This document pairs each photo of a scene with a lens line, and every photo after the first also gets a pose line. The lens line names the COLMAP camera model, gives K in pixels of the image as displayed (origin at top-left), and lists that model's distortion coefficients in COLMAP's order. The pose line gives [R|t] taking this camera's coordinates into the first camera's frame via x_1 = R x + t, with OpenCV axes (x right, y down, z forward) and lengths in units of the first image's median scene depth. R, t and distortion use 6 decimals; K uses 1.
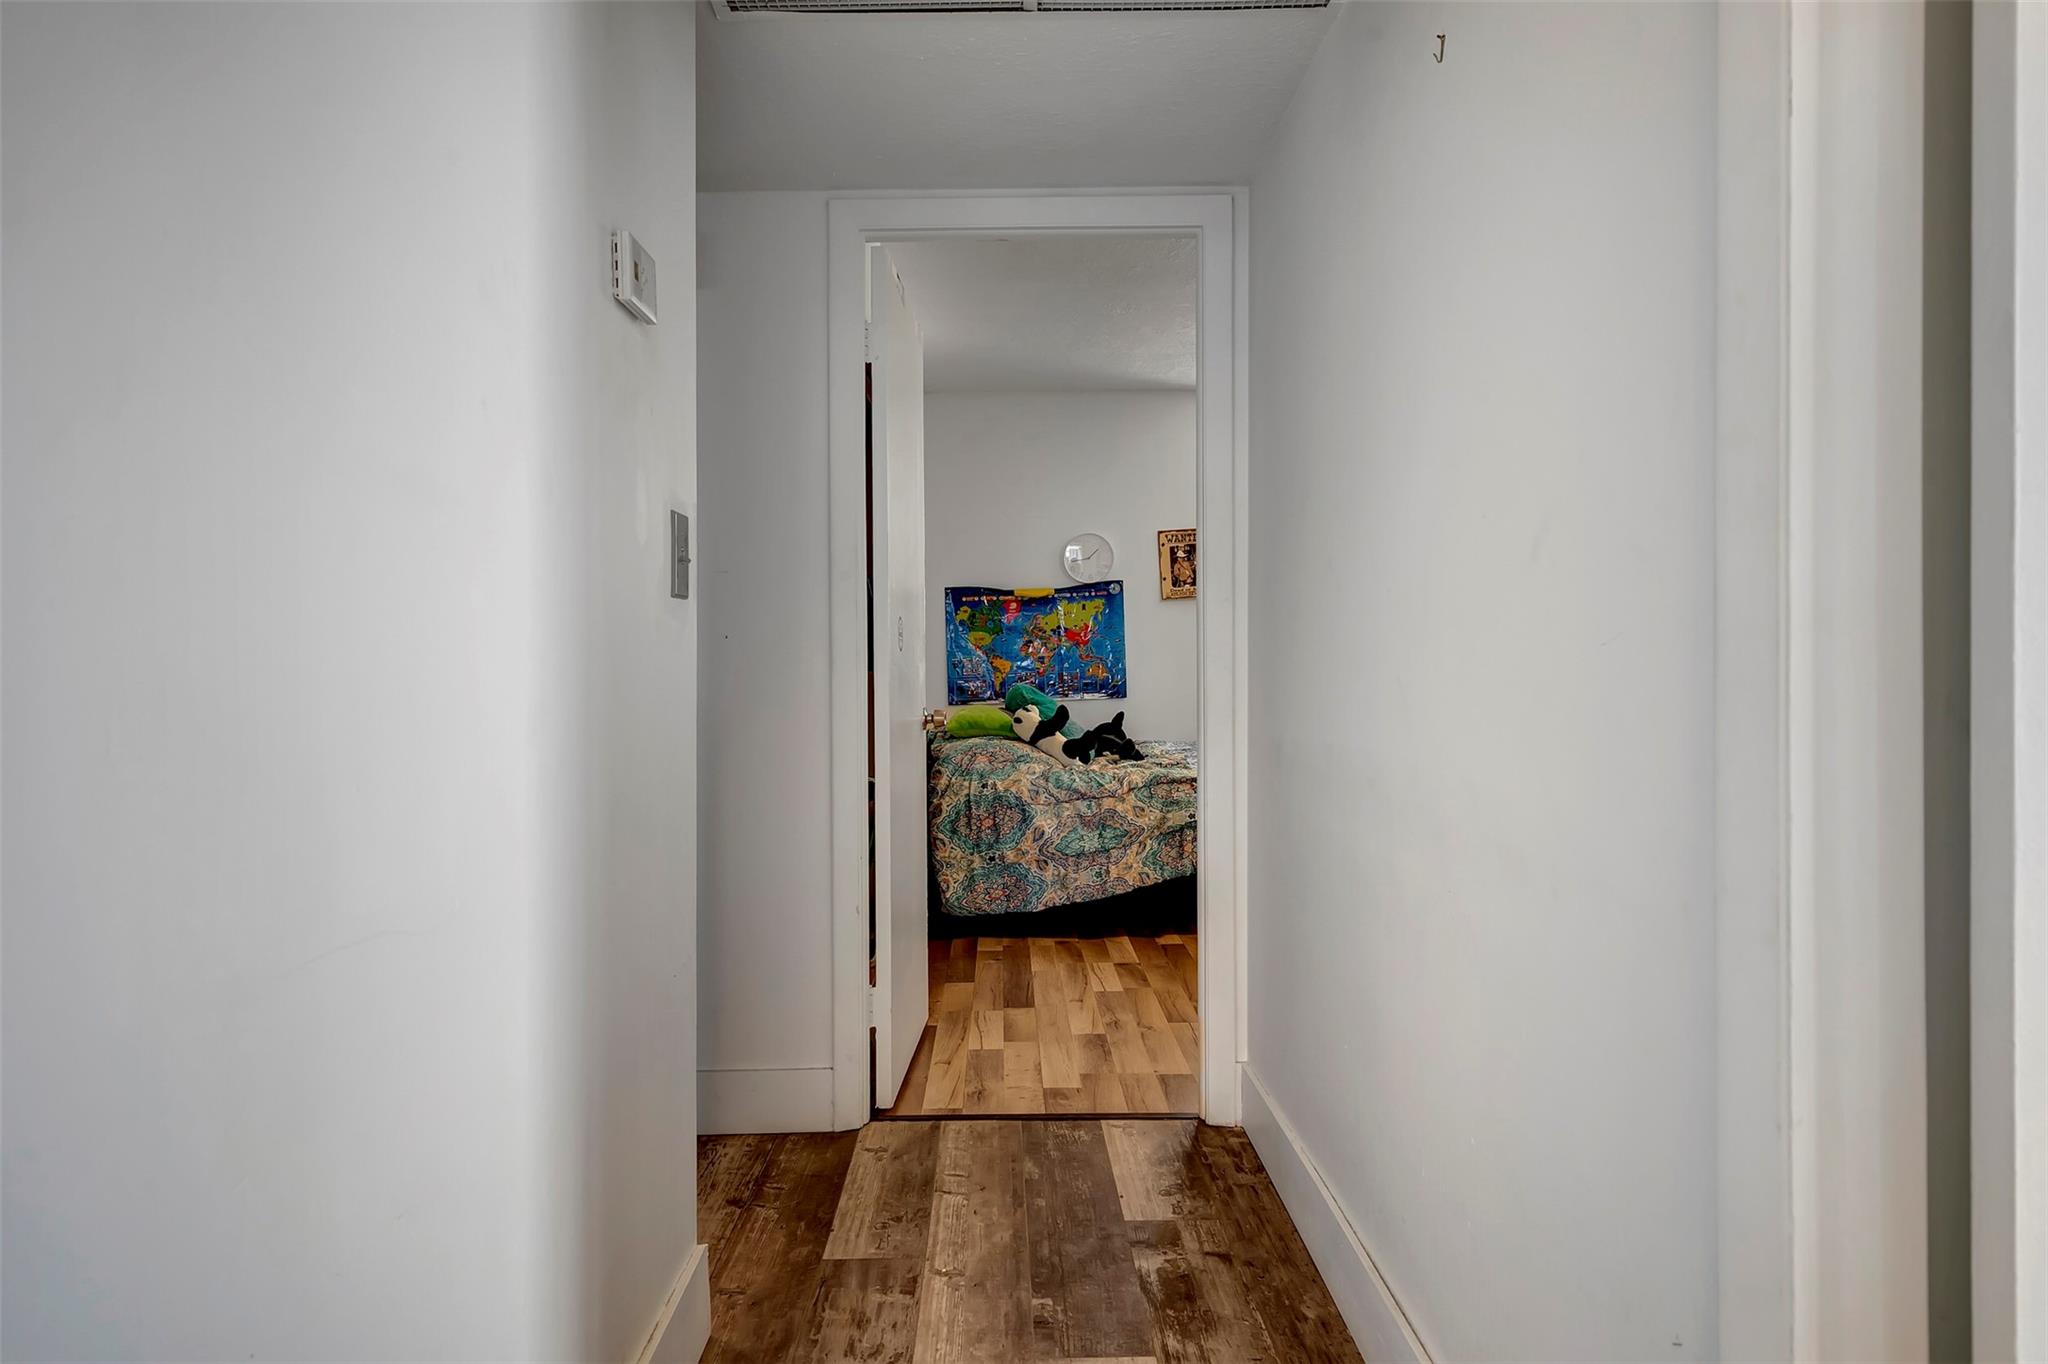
lens RADIAL K [[1266.2, 0, 1024.0], [0, 1266.2, 682.0], [0, 0, 1]] dist [-0.000427, -0.000034]
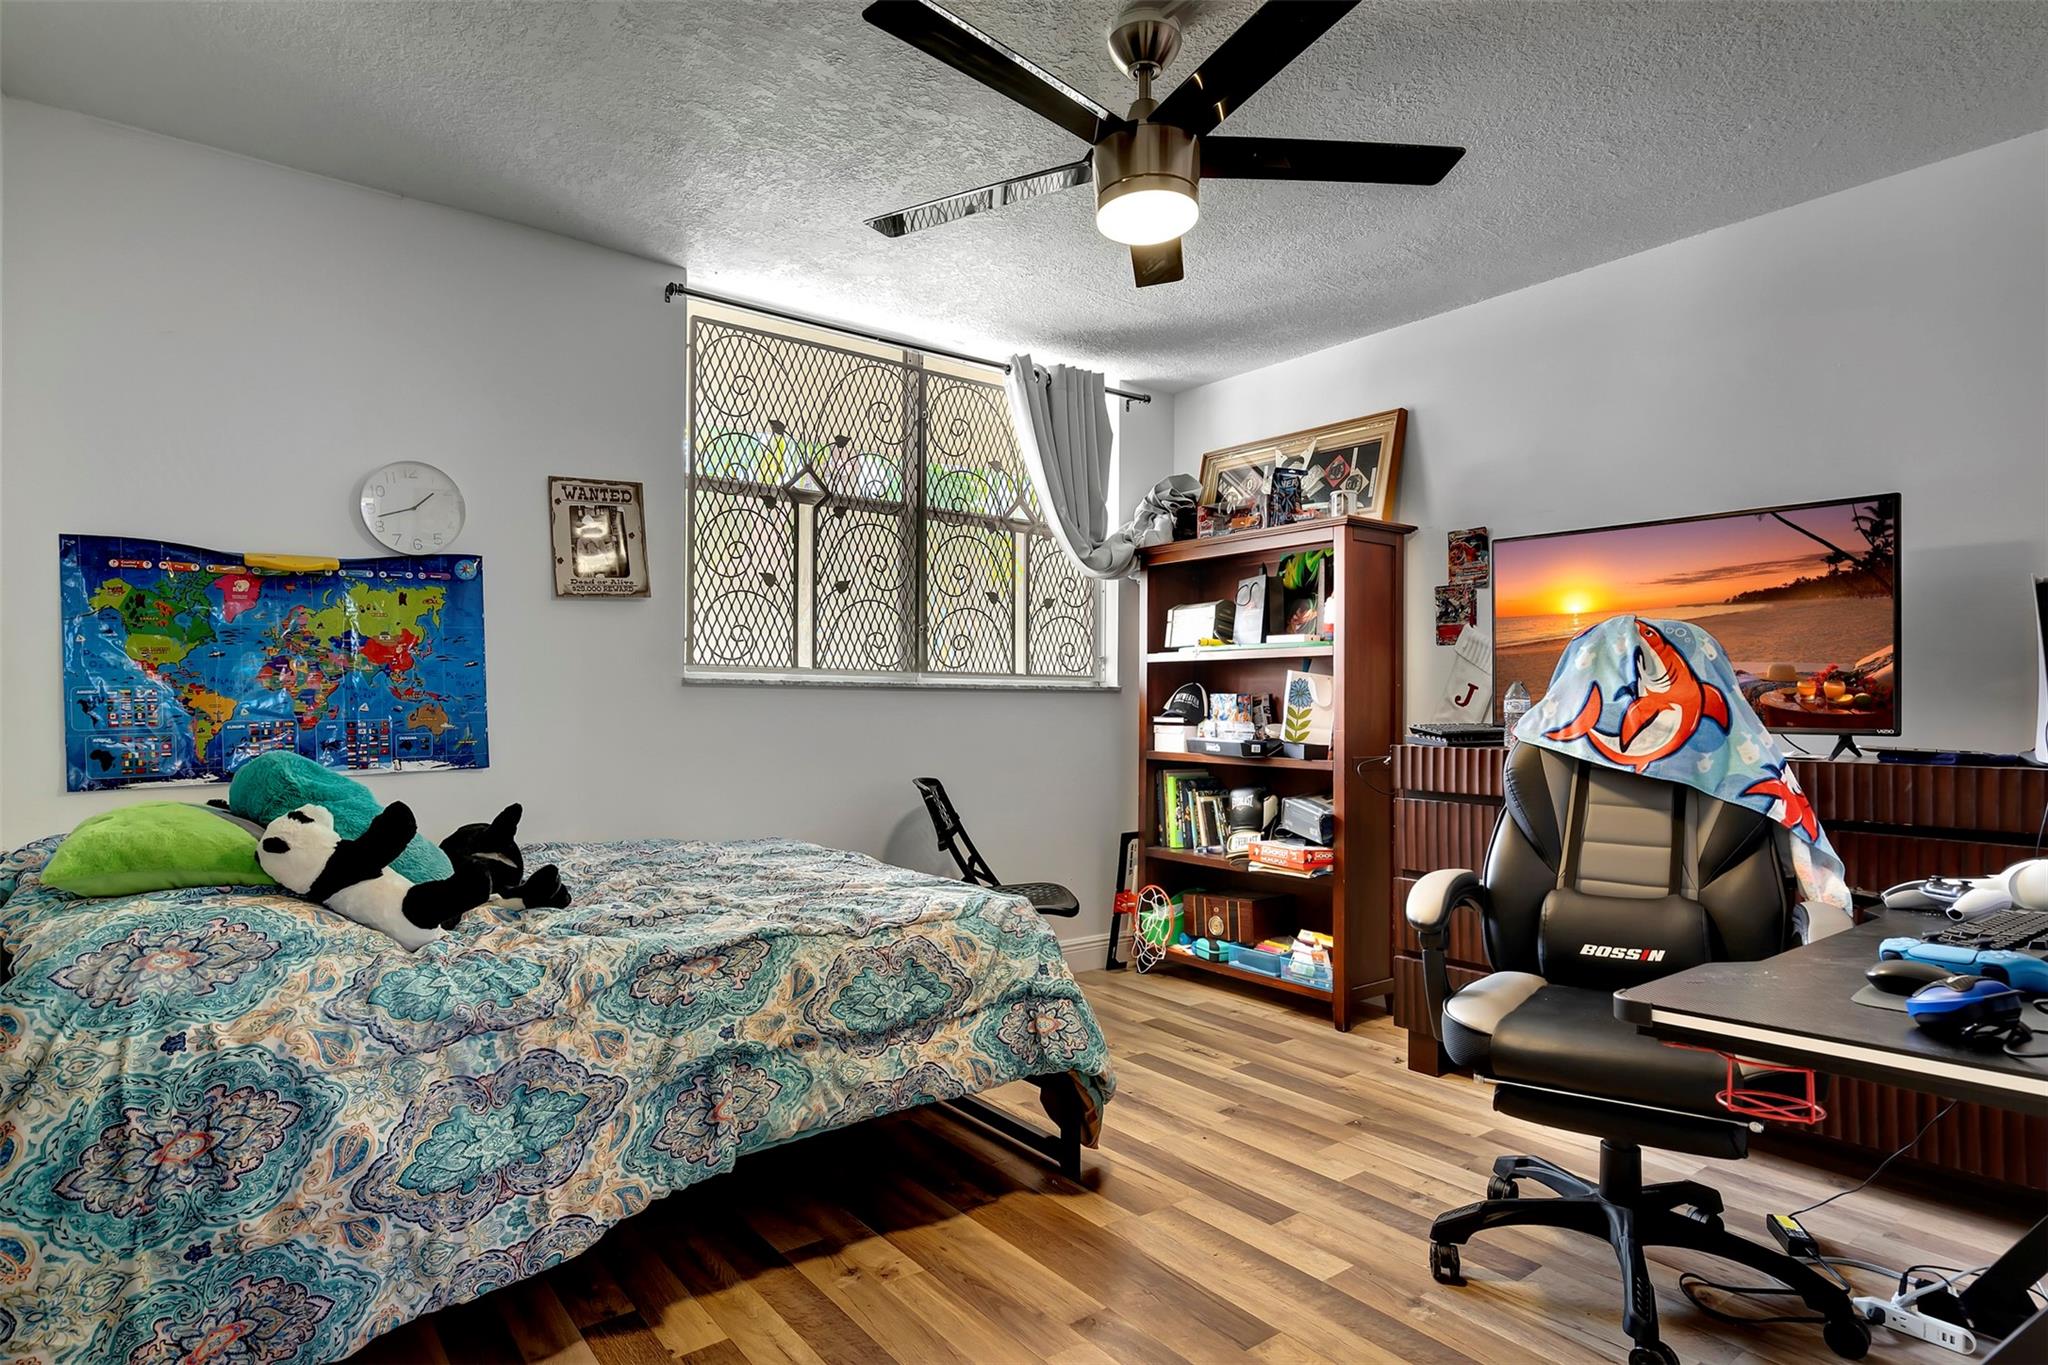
lens RADIAL K [[1111.8, 0, 1021.6], [0, 1111.8, 716.4], [0, 0, 1]] dist [0.001856, -0.000787]
pose [[0.807274, 0.007050, 0.590135, -0.022607], [-0.005672, 0.999975, -0.004186, -0.011104], [-0.590150, 0.000032, 0.807294, 0.568825]]
